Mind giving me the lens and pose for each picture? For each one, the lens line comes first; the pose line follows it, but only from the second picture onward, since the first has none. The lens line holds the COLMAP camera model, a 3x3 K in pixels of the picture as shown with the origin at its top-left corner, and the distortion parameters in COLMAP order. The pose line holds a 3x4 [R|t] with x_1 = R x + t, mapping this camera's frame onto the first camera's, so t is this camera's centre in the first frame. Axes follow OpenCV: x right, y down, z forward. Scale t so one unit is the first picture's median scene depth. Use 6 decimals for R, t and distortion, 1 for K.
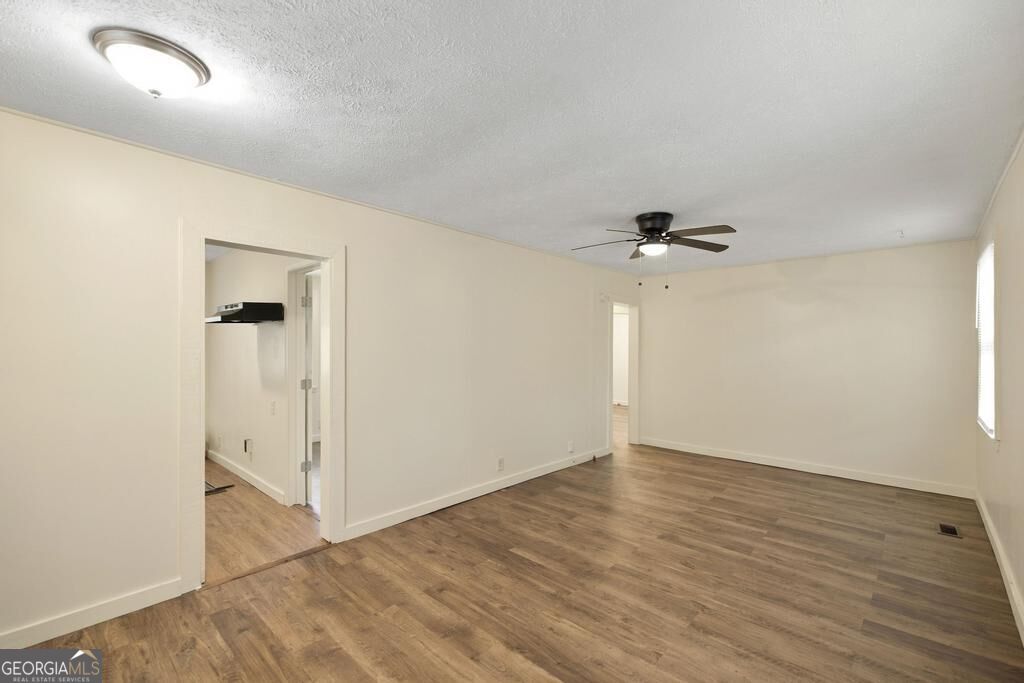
lens RADIAL K [[437.2, 0, 543.7], [0, 437.2, 345.8], [0, 0, 1]] dist [-0.001245, 0.000094]
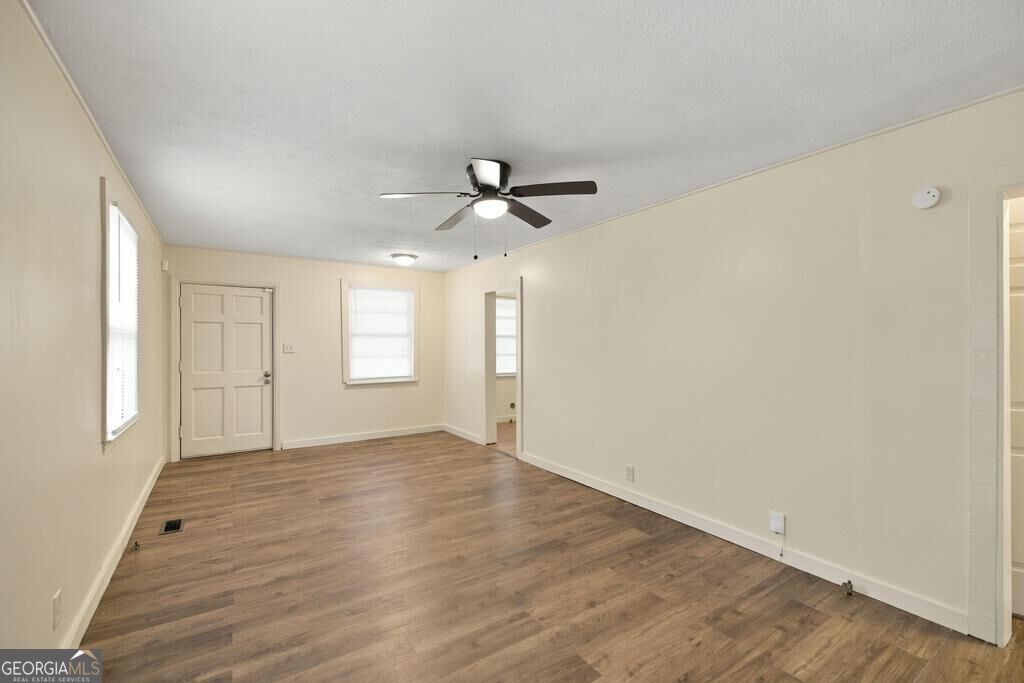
lens RADIAL K [[450.3, 0, 514.5], [0, 450.3, 345.1], [0, 0, 1]] dist [-0.000282, 0.000468]
pose [[-0.273607, -0.000754, -0.961841, 1.363721], [0.000249, 1.000000, -0.000855, 0.020226], [0.961841, -0.000474, -0.273607, 1.670471]]
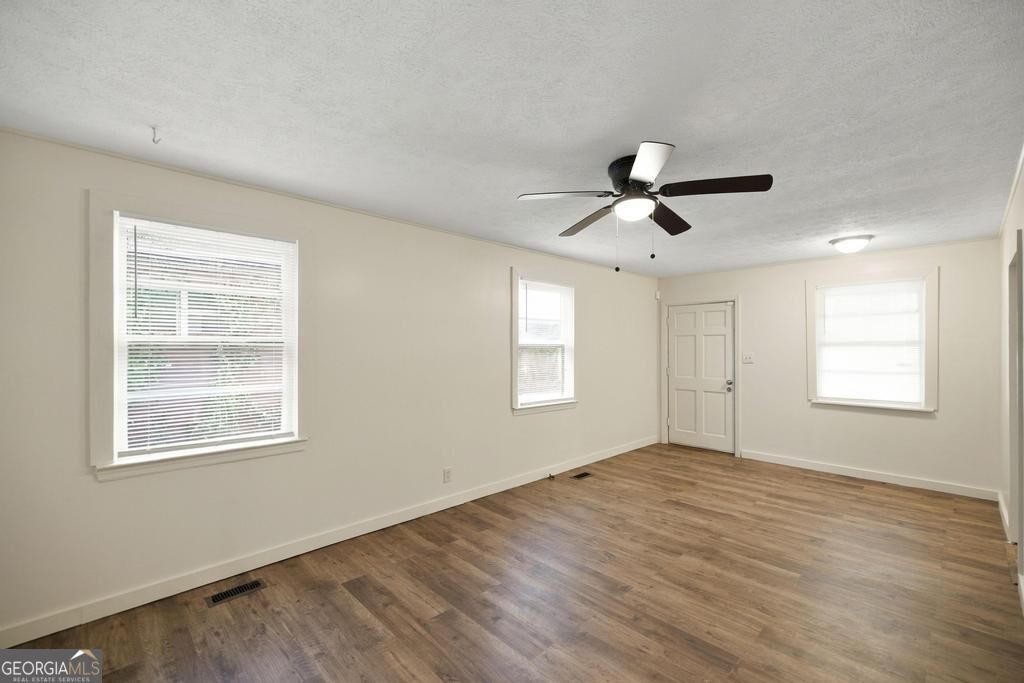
lens RADIAL K [[440.2, 0, 506.9], [0, 440.2, 345.7], [0, 0, 1]] dist [0.000403, 0.000005]
pose [[-0.991646, -0.003936, 0.128929, 0.478494], [-0.004404, 0.999985, -0.003339, -0.016348], [-0.128914, -0.003879, -0.991648, 2.294431]]
